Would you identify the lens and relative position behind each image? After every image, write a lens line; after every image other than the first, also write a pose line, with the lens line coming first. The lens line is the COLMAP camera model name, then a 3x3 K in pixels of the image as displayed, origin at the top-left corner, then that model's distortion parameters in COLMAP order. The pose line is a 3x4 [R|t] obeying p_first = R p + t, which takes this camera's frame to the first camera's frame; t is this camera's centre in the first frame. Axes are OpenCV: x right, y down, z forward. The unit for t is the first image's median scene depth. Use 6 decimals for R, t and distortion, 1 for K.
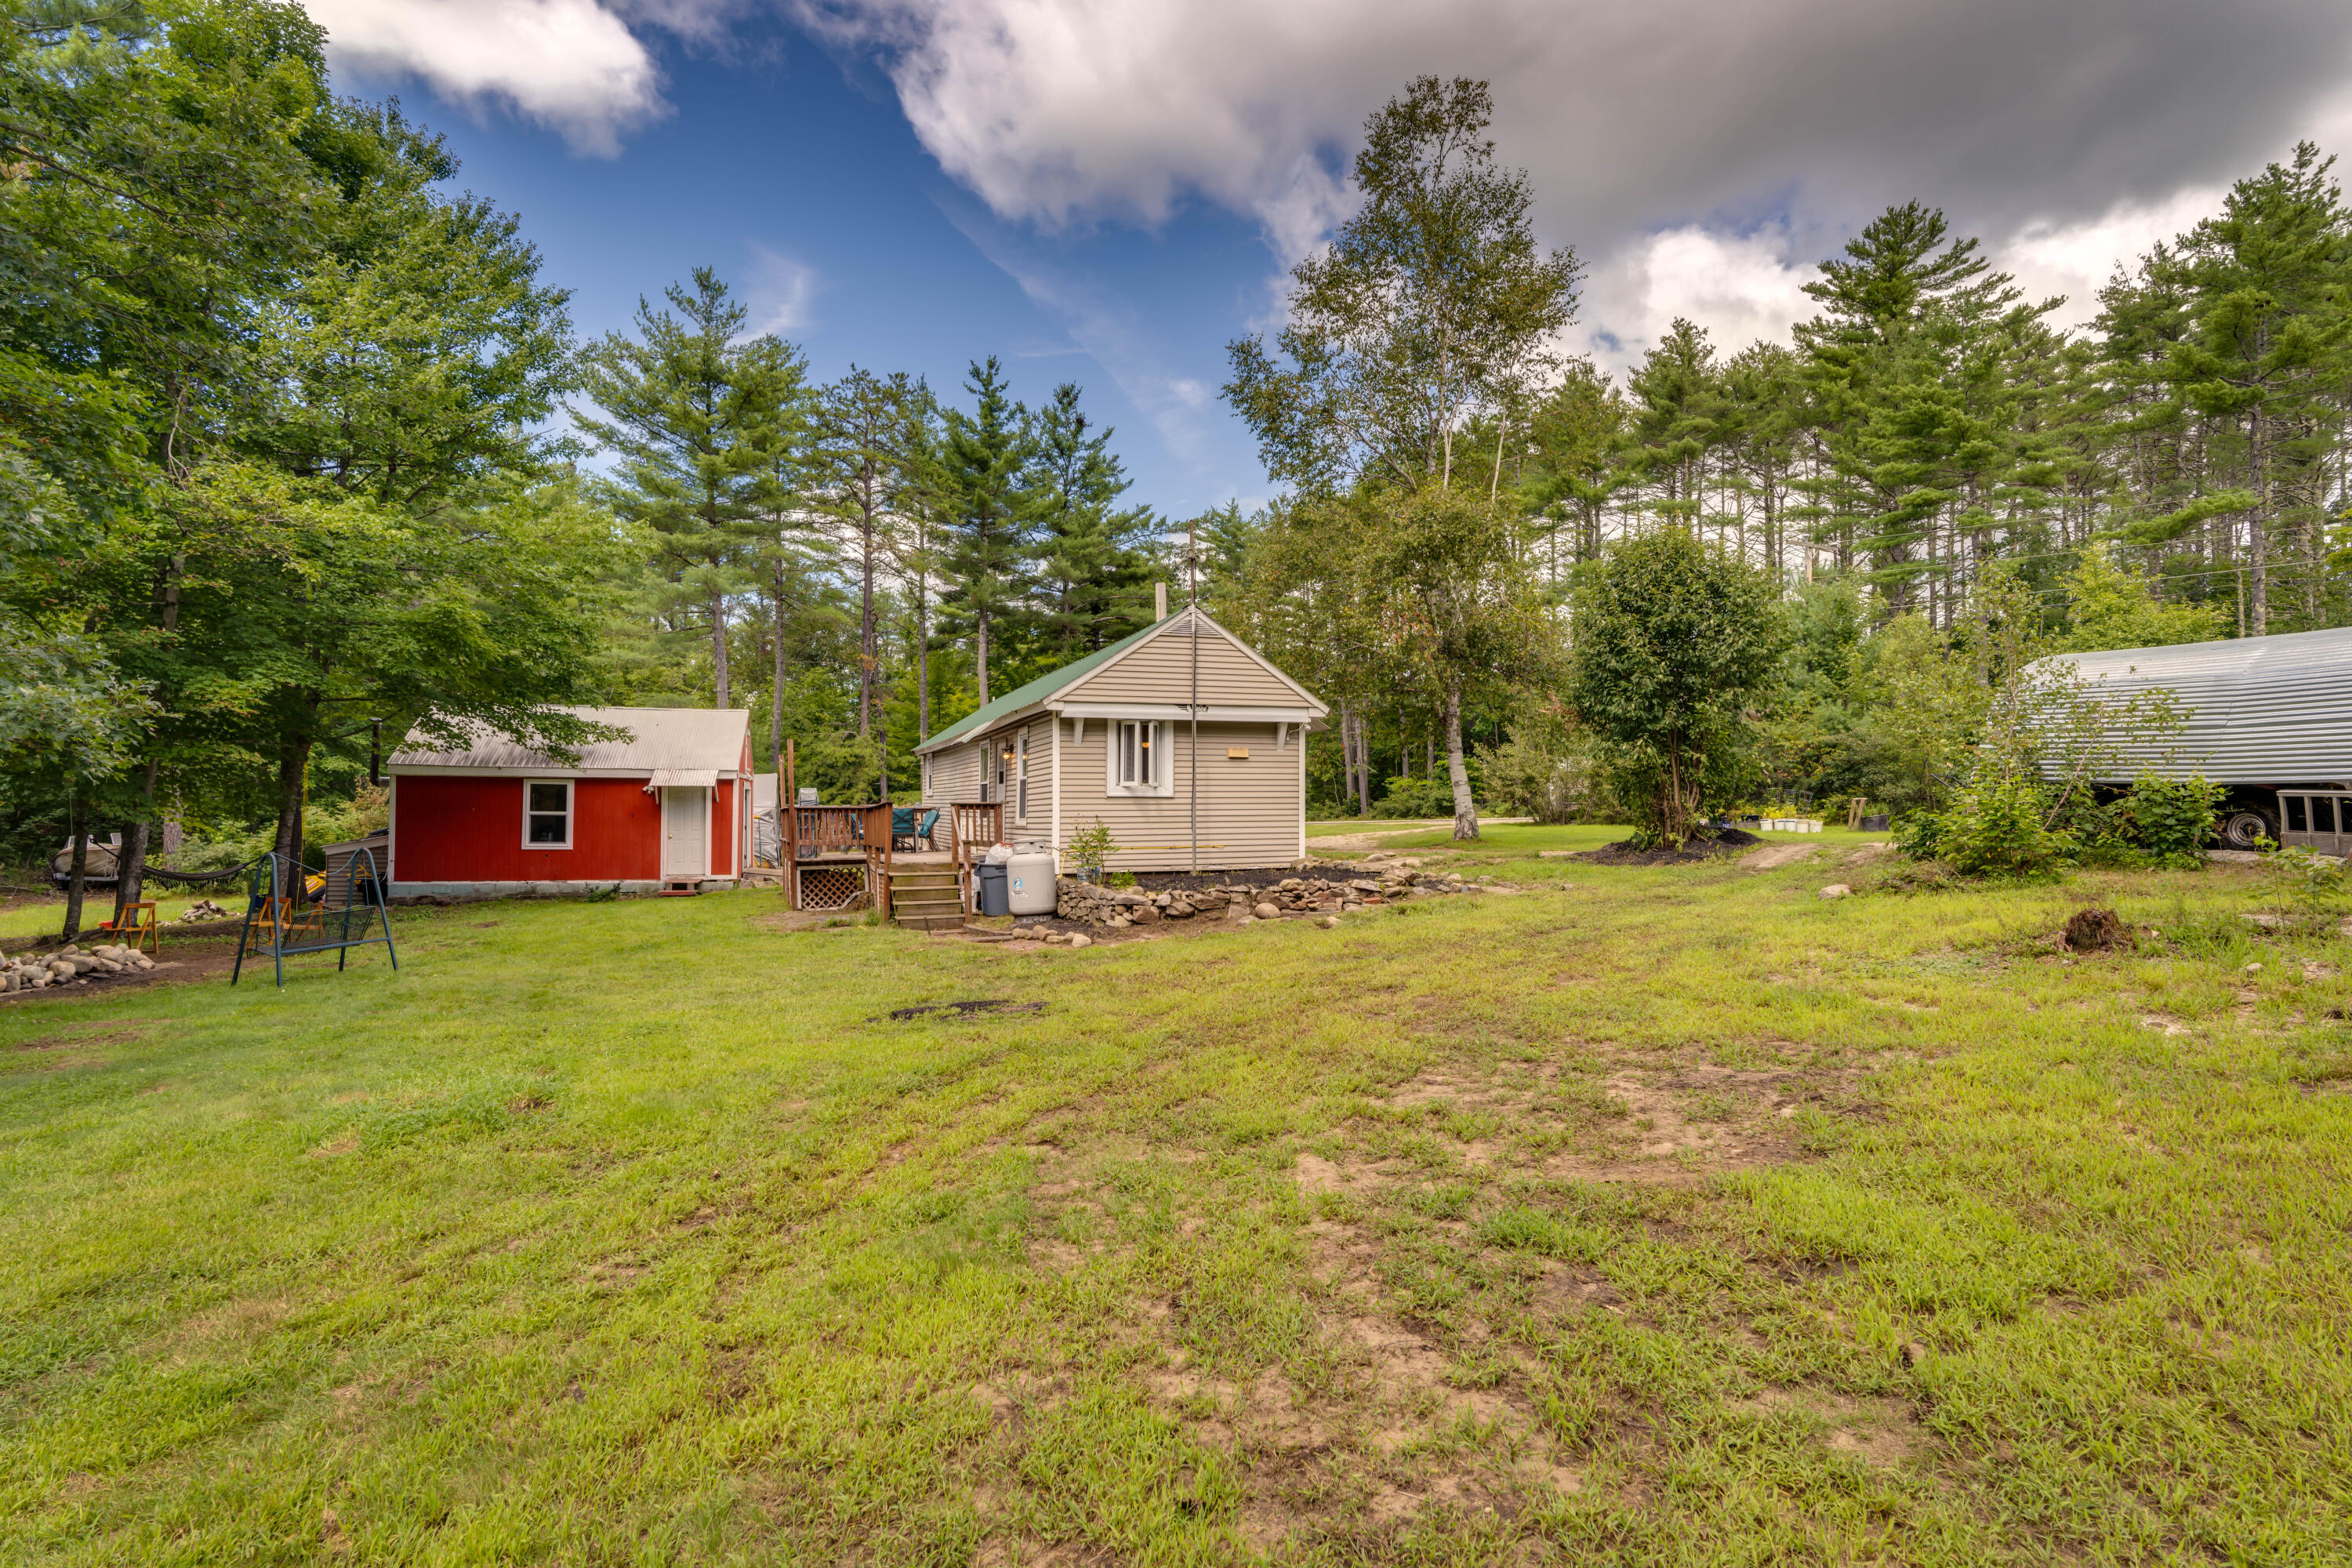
lens RADIAL K [[1206.1, 0, 1182.9], [0, 1206.1, 788.2], [0, 0, 1]] dist [-0.007577, 0.001053]
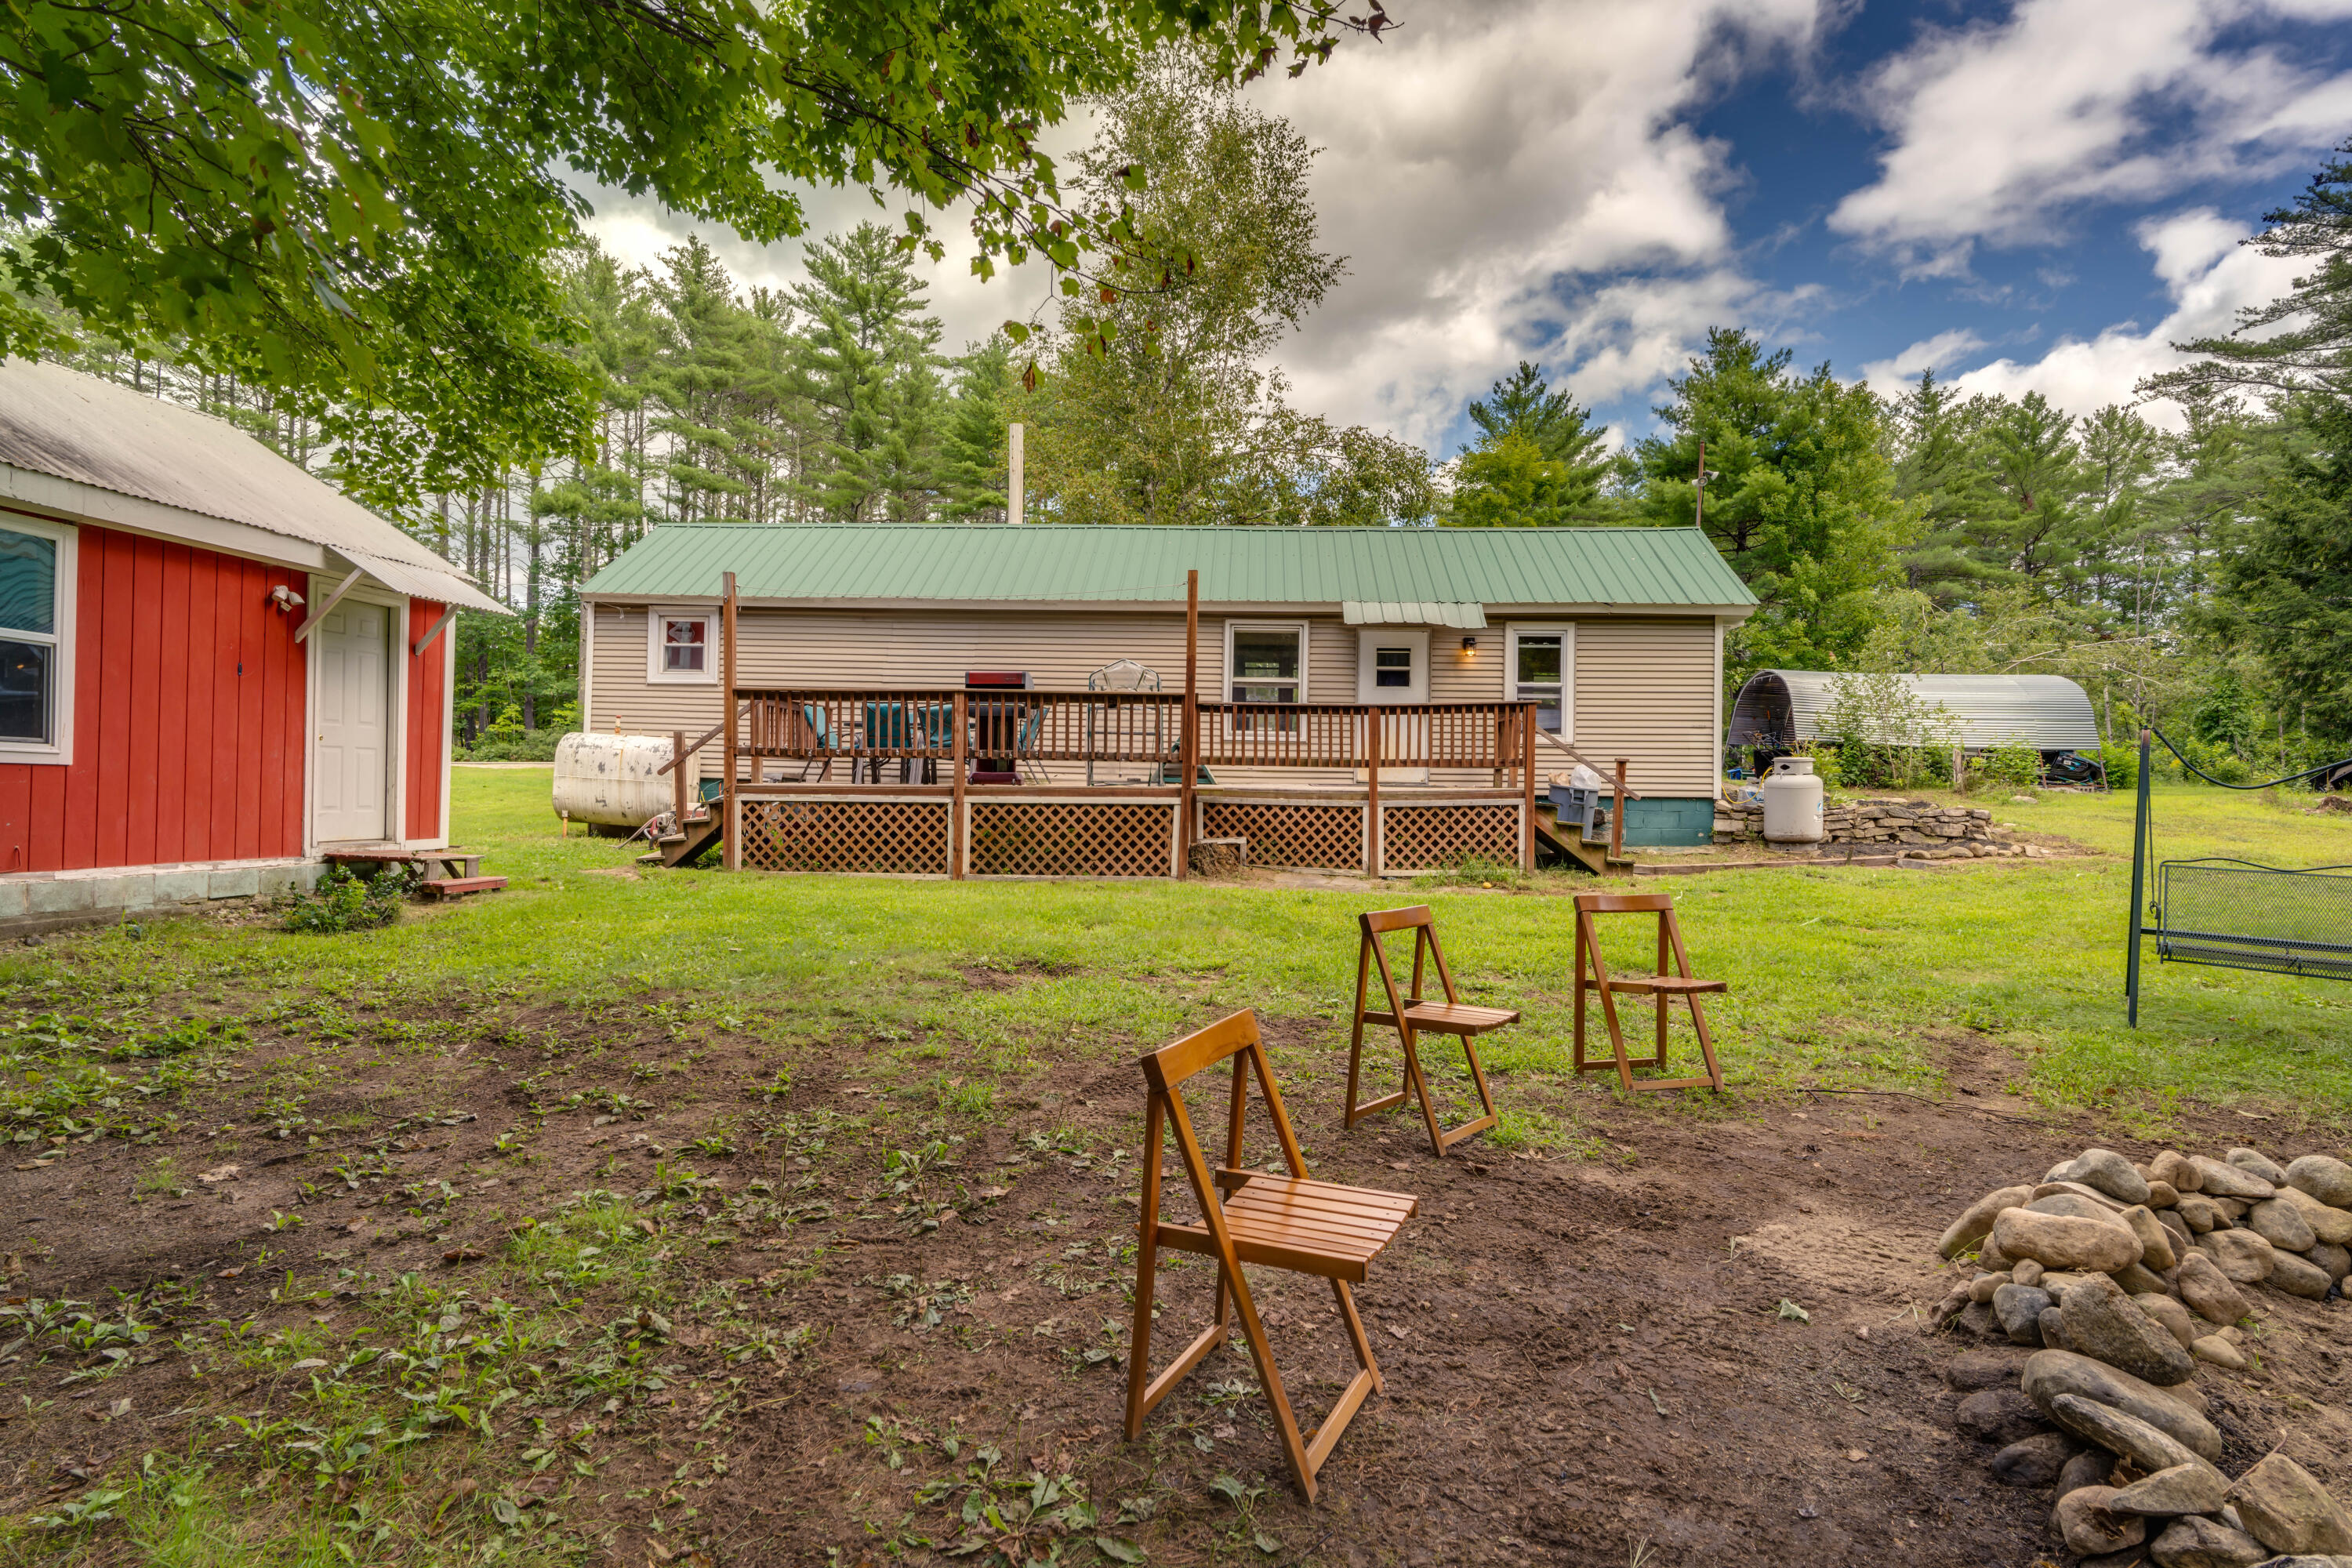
lens RADIAL K [[1206.1, 0, 1185.0], [0, 1206.1, 788.8], [0, 0, 1]] dist [-0.007577, 0.001053]
pose [[0.386925, 0.010396, 0.922052, -0.649072], [-0.035216, 0.999374, 0.003510, 0.044682], [-0.921438, -0.033829, 0.387049, 0.613920]]
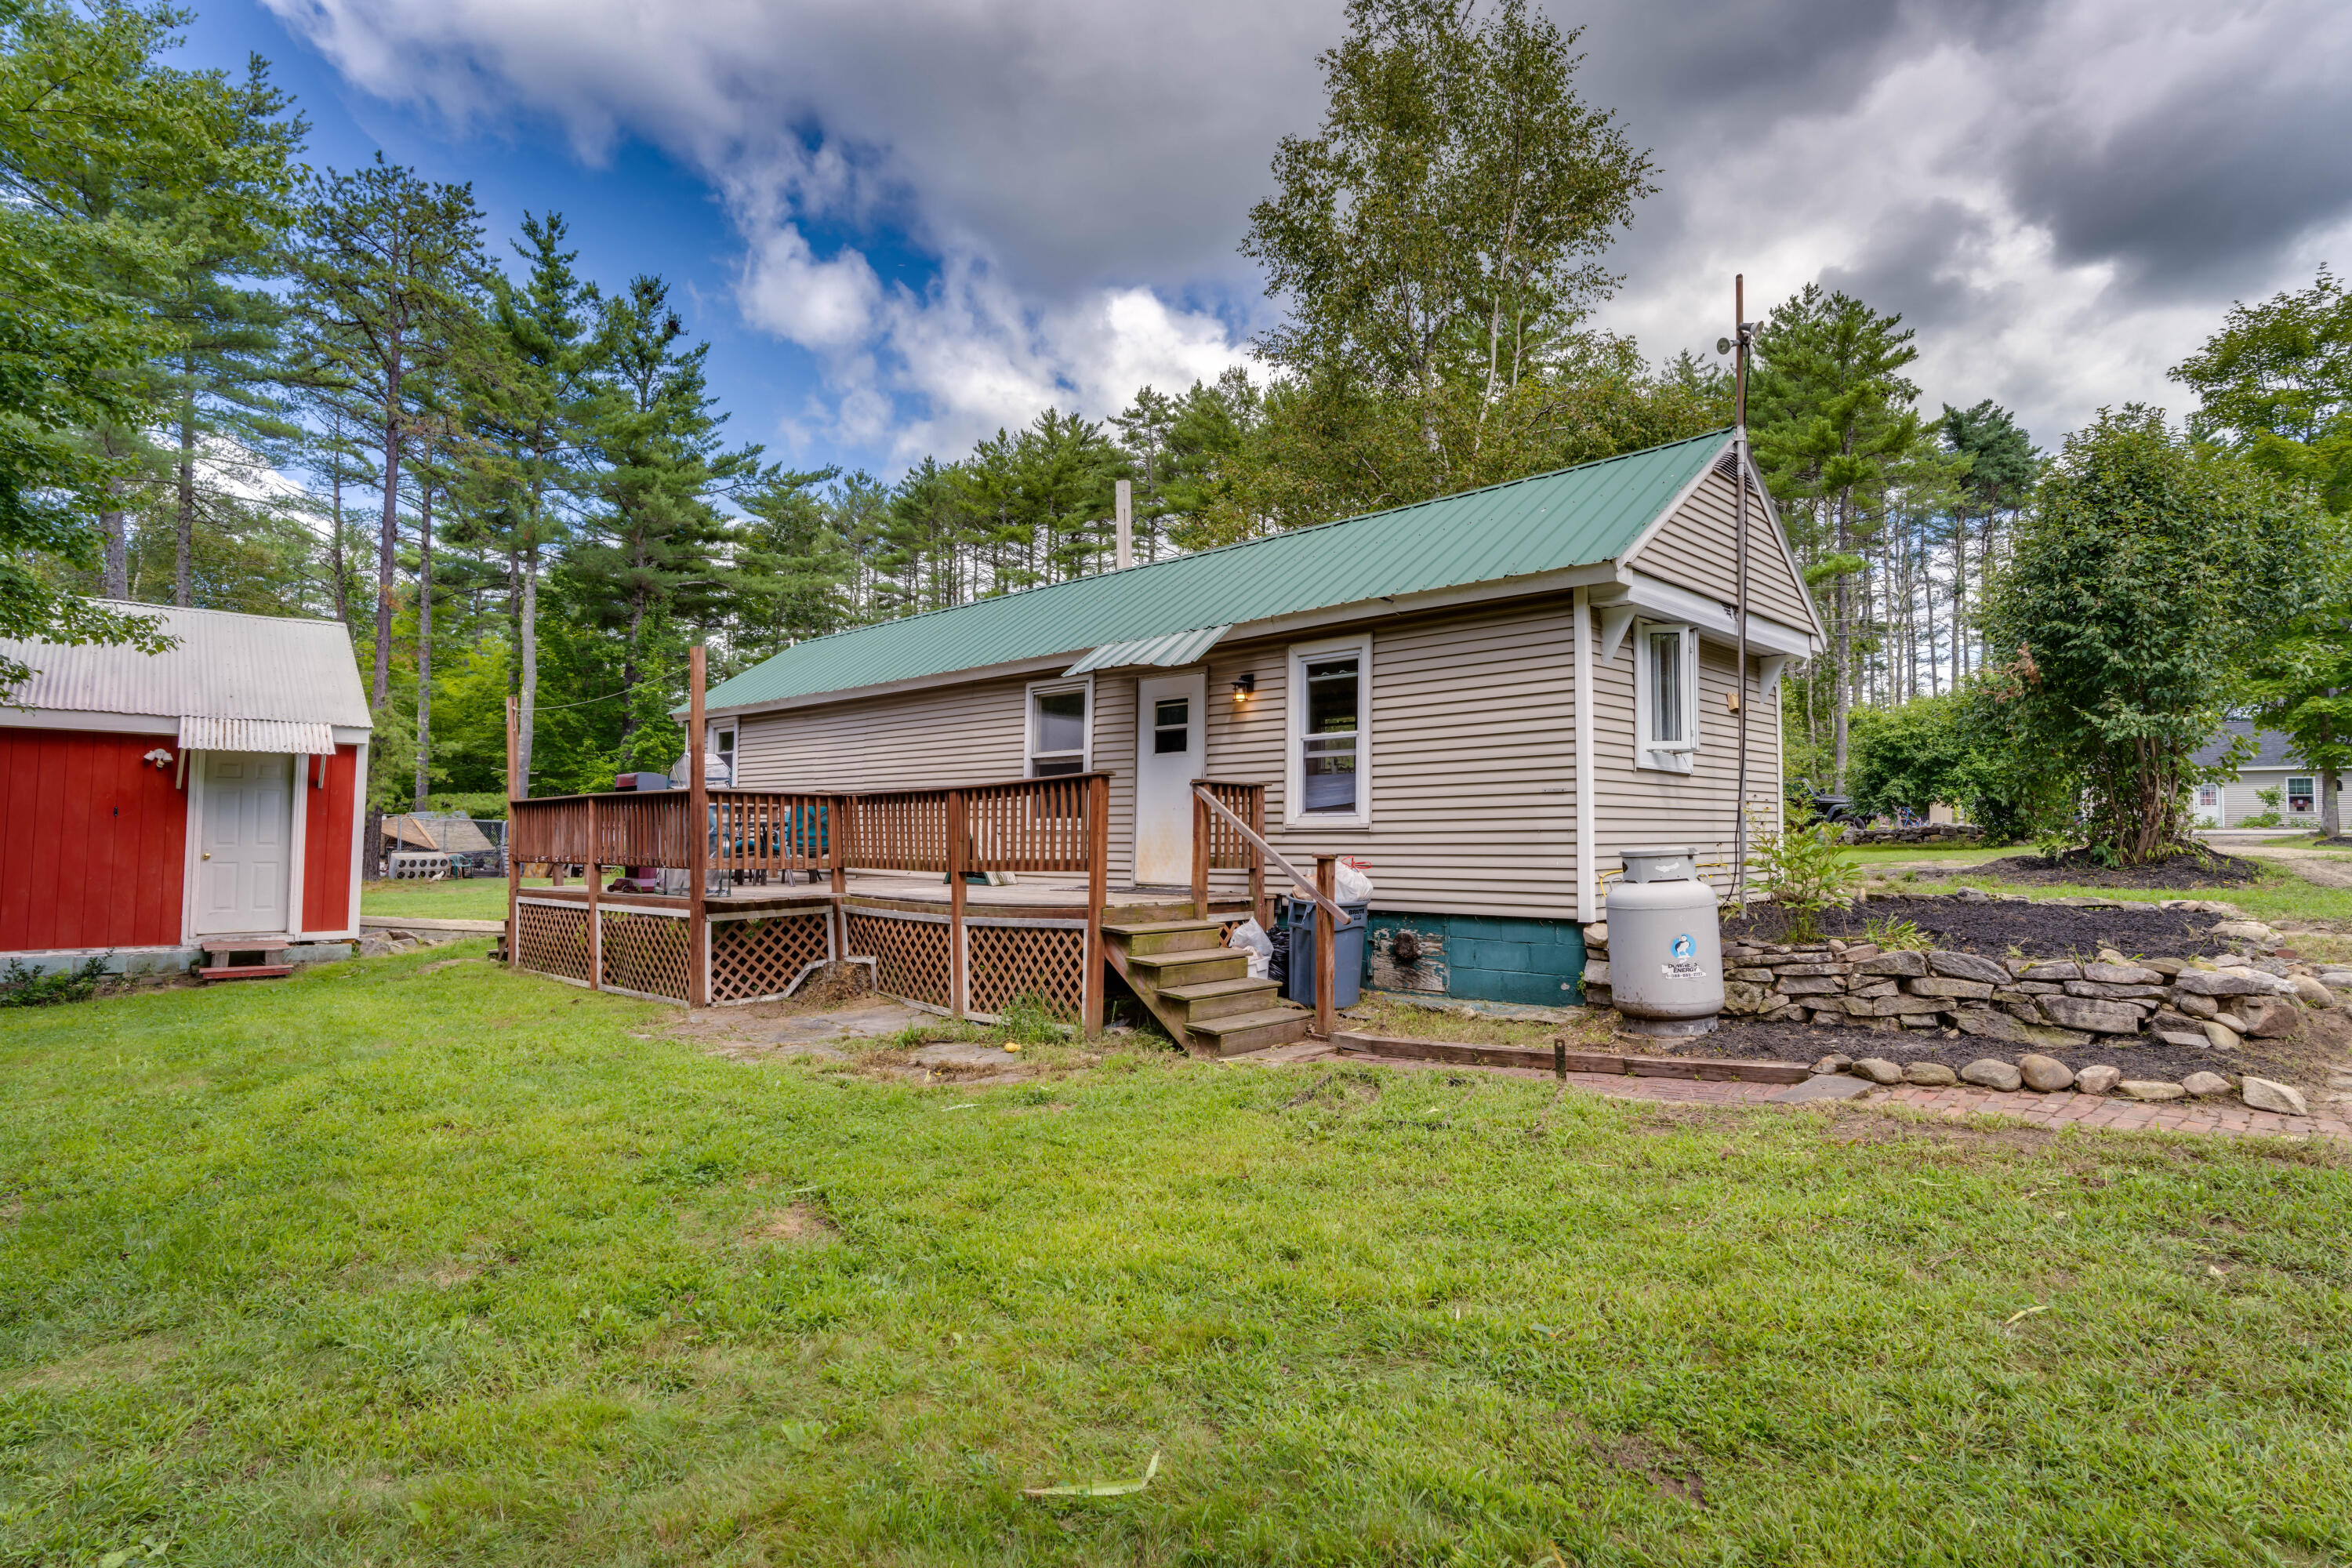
lens RADIAL K [[1206.1, 0, 1173.2], [0, 1206.1, 782.8], [0, 0, 1]] dist [-0.007577, 0.001053]
pose [[0.897935, 0.028254, 0.439220, -0.285735], [-0.015518, 0.999349, -0.032560, 0.020059], [-0.439855, 0.022421, 0.897789, 0.385571]]
